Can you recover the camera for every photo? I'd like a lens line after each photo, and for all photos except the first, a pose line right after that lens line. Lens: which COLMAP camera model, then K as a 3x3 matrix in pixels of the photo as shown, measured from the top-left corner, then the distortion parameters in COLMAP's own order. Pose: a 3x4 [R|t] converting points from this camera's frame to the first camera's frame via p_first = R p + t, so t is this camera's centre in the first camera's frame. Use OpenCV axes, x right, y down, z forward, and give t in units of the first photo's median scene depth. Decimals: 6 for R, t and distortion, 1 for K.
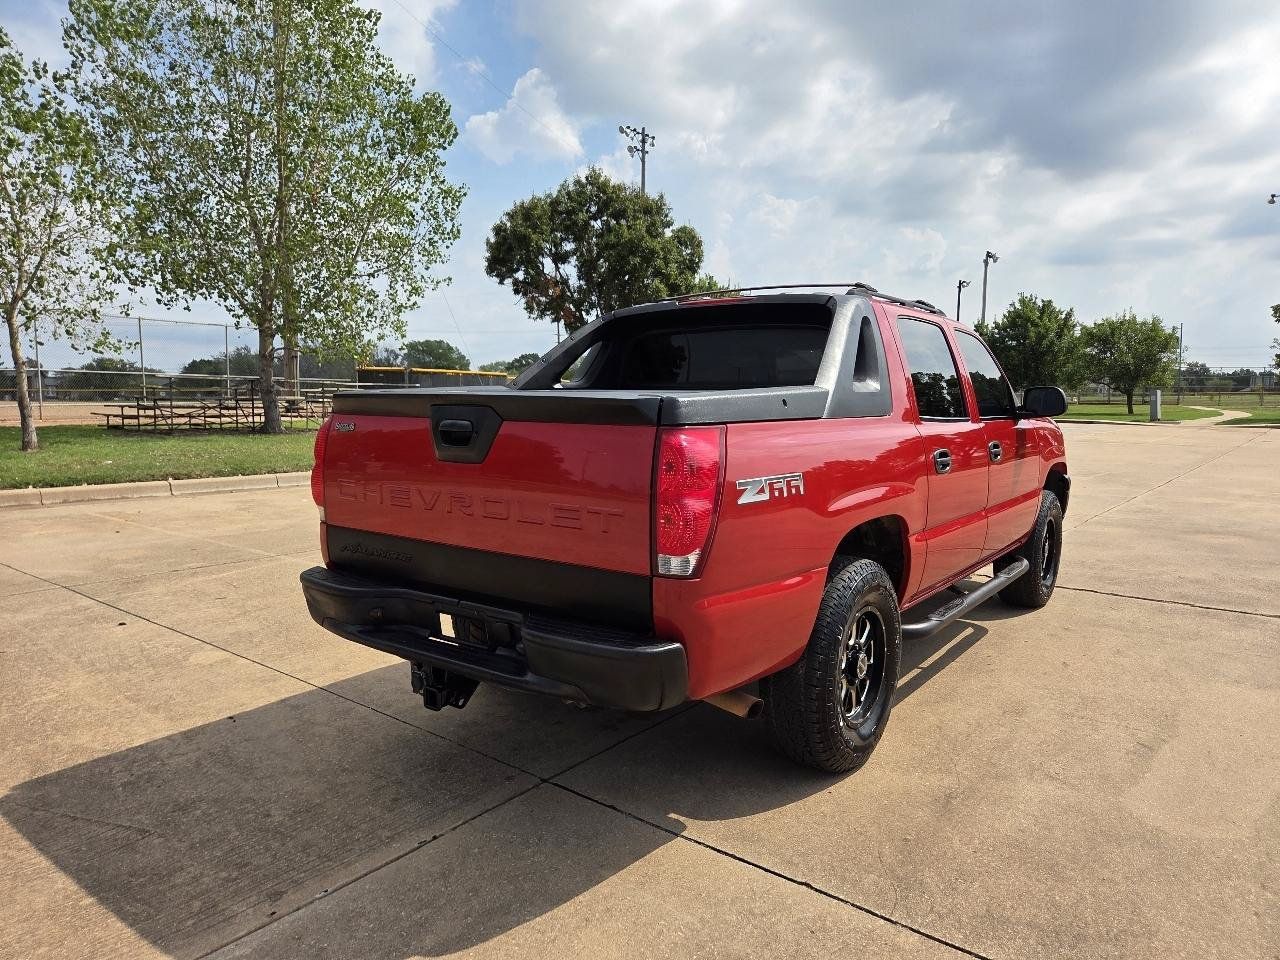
lens RADIAL K [[856.7, 0, 637.0], [0, 856.7, 490.3], [0, 0, 1]] dist [0.059697, -0.053243]
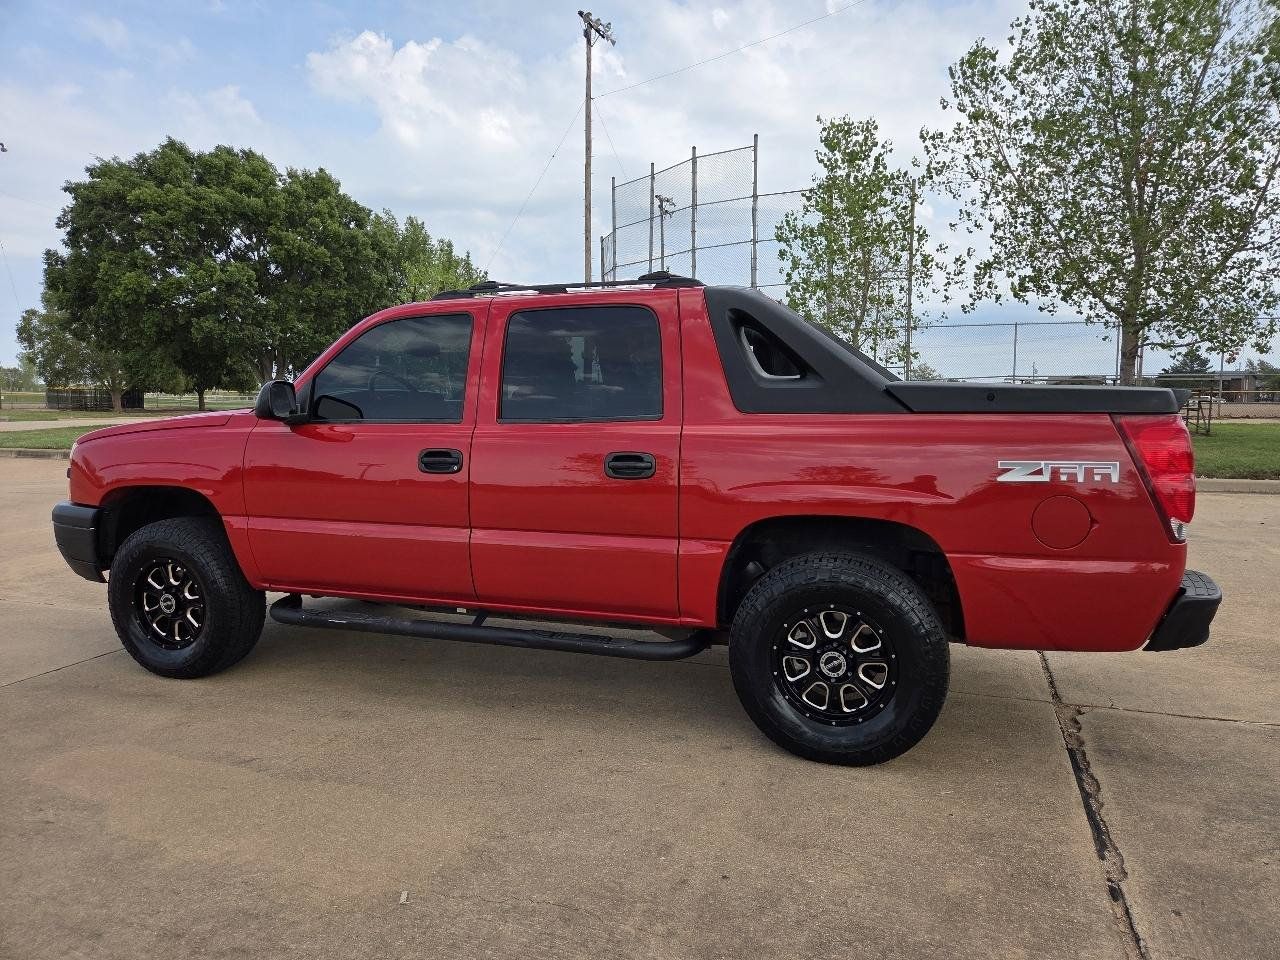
lens RADIAL K [[856.7, 0, 648.6], [0, 856.7, 476.4], [0, 0, 1]] dist [0.059697, -0.053243]
pose [[0.332833, 0.078576, -0.939706, 0.373150], [-0.095091, 0.994239, 0.049455, -0.024002], [0.938179, 0.072897, 0.338388, 0.250010]]
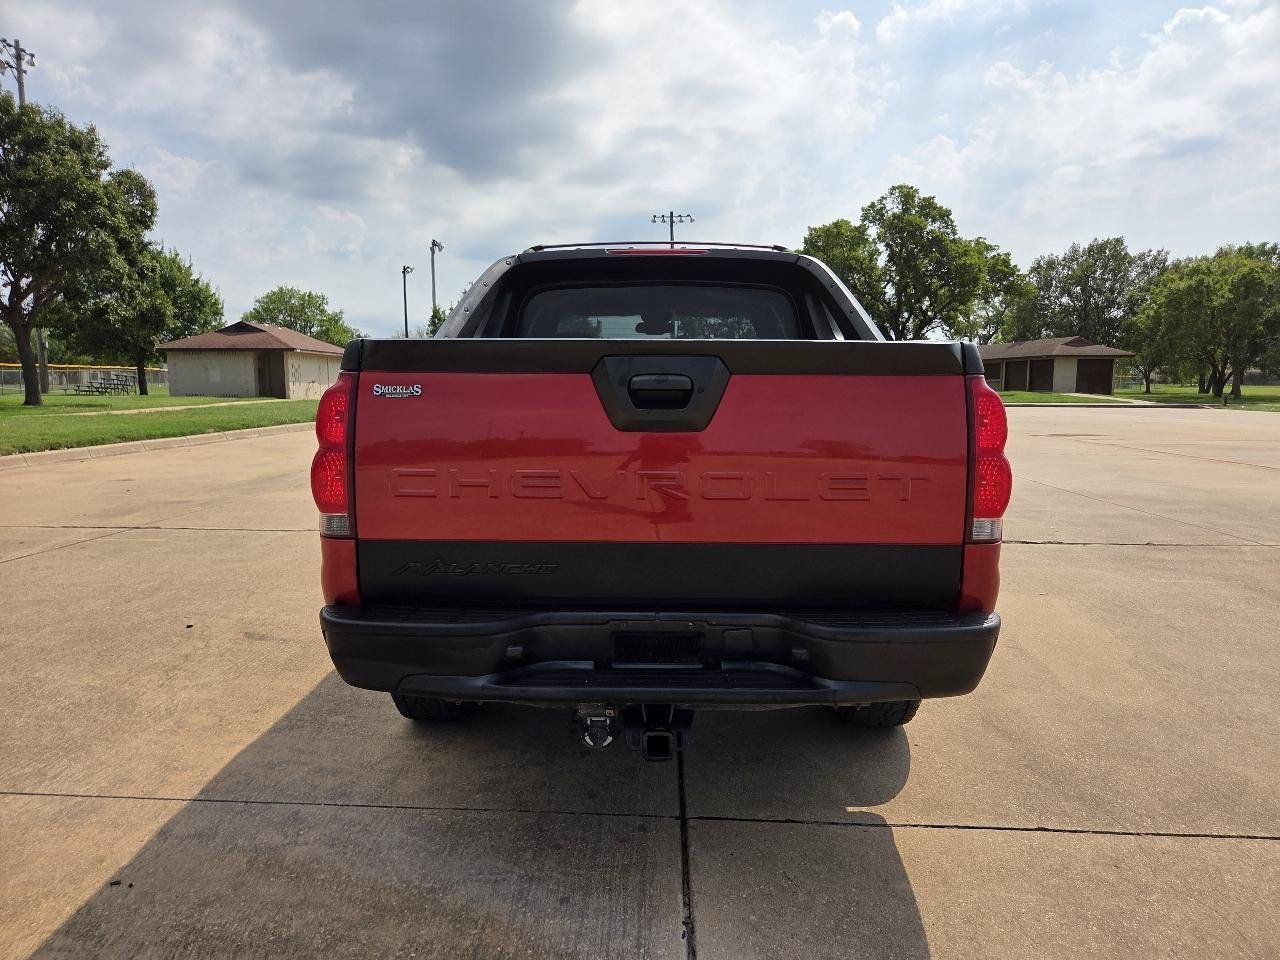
lens RADIAL K [[856.7, 0, 635.1], [0, 856.7, 504.2], [0, 0, 1]] dist [0.059697, -0.053243]
pose [[0.811245, -0.086467, 0.578278, -0.124371], [0.066960, 0.996237, 0.055027, -0.002119], [-0.580860, -0.005919, 0.813982, 0.074807]]
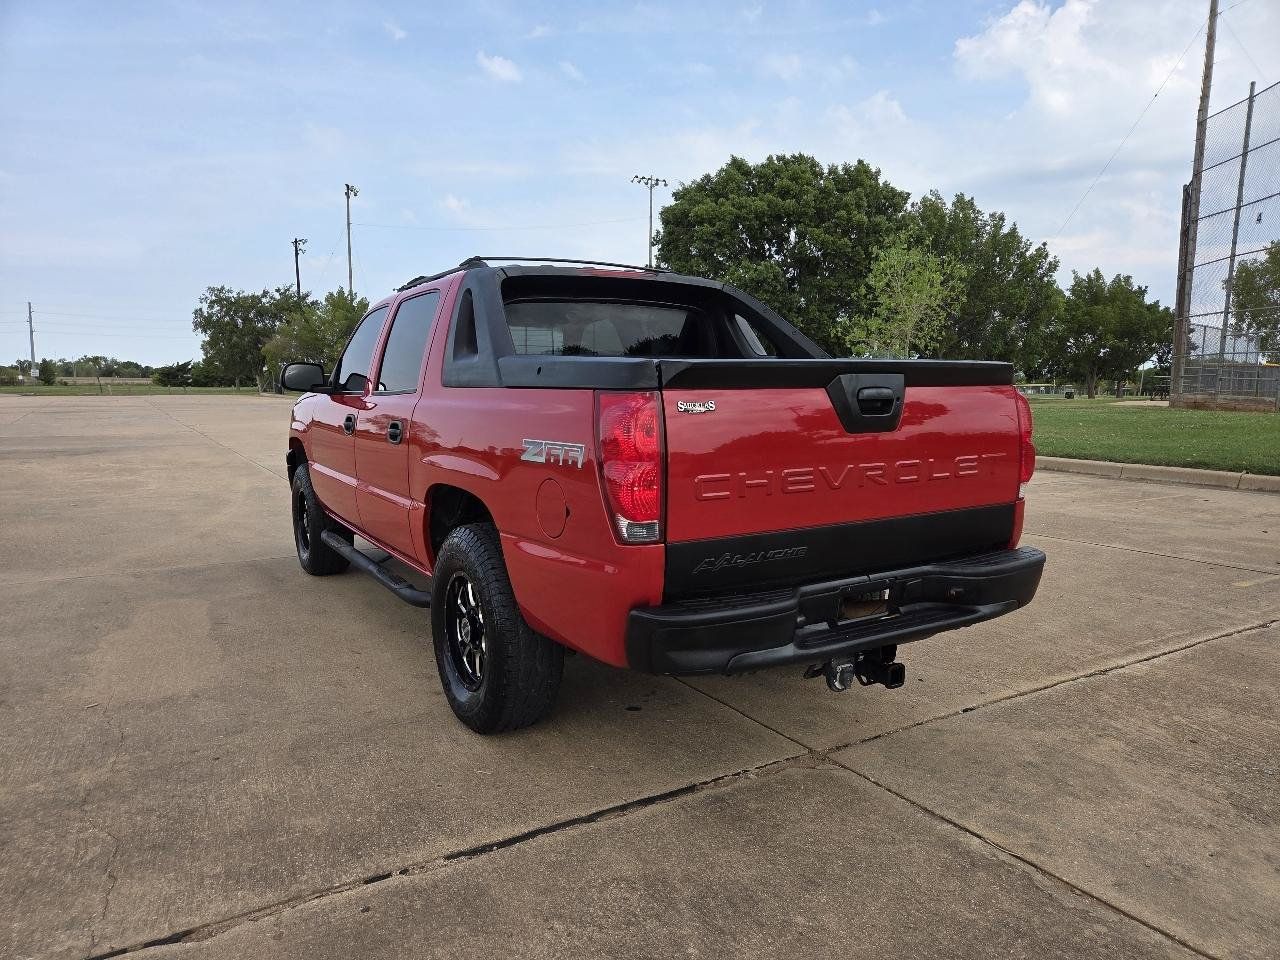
lens RADIAL K [[856.7, 0, 633.3], [0, 856.7, 490.3], [0, 0, 1]] dist [0.059697, -0.053243]
pose [[-0.348695, 0.106475, -0.931168, 0.378299], [-0.104677, 0.982886, 0.151587, -0.044770], [0.931372, 0.150329, -0.331582, 0.476475]]
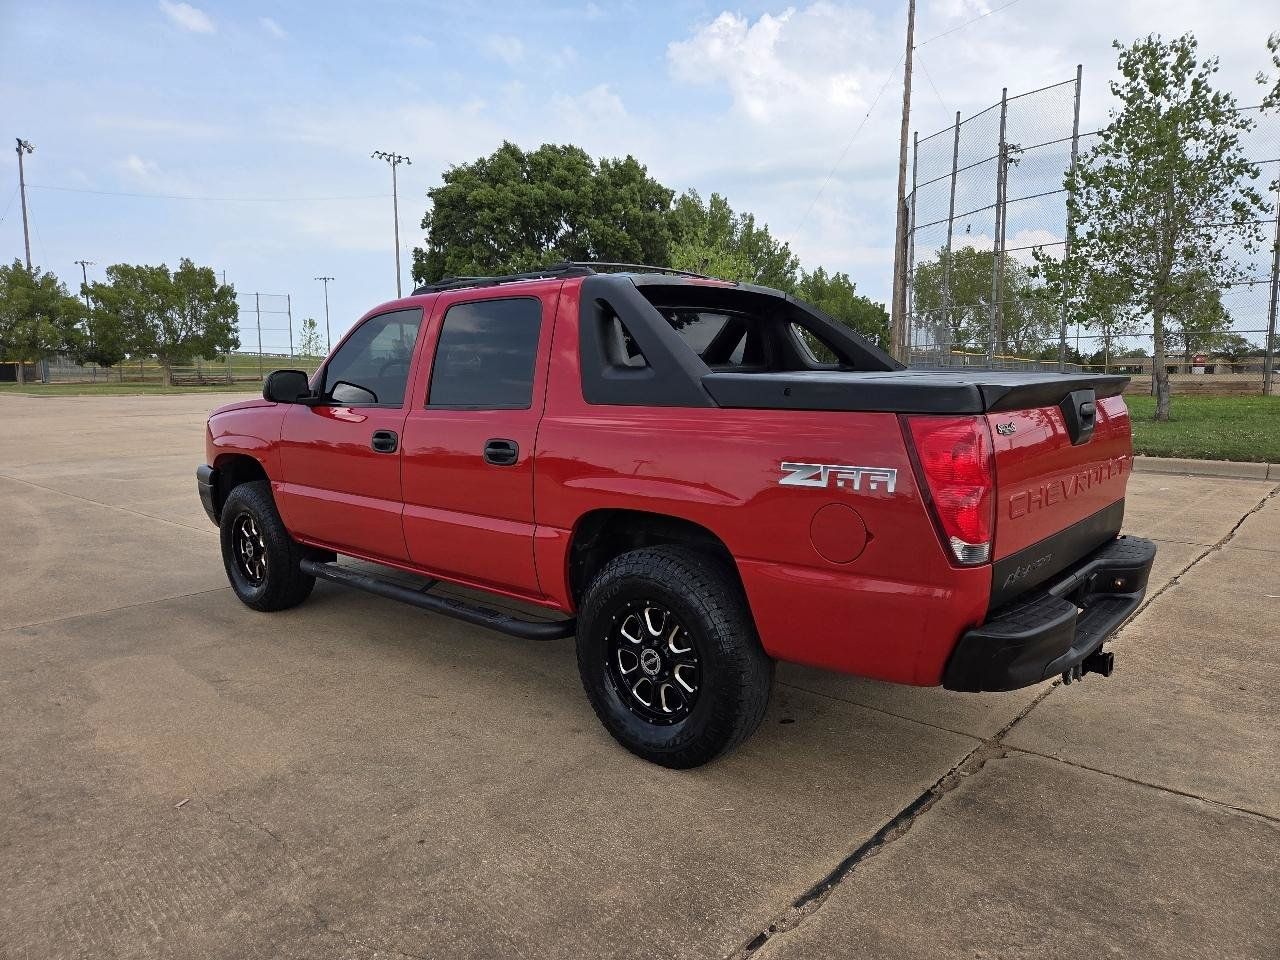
lens RADIAL K [[856.7, 0, 644.3], [0, 856.7, 481.0], [0, 0, 1]] dist [0.059697, -0.053243]
pose [[-0.048240, 0.121592, -0.991407, 0.393624], [-0.100760, 0.986907, 0.125943, -0.041148], [0.993741, 0.105970, -0.035357, 0.369799]]
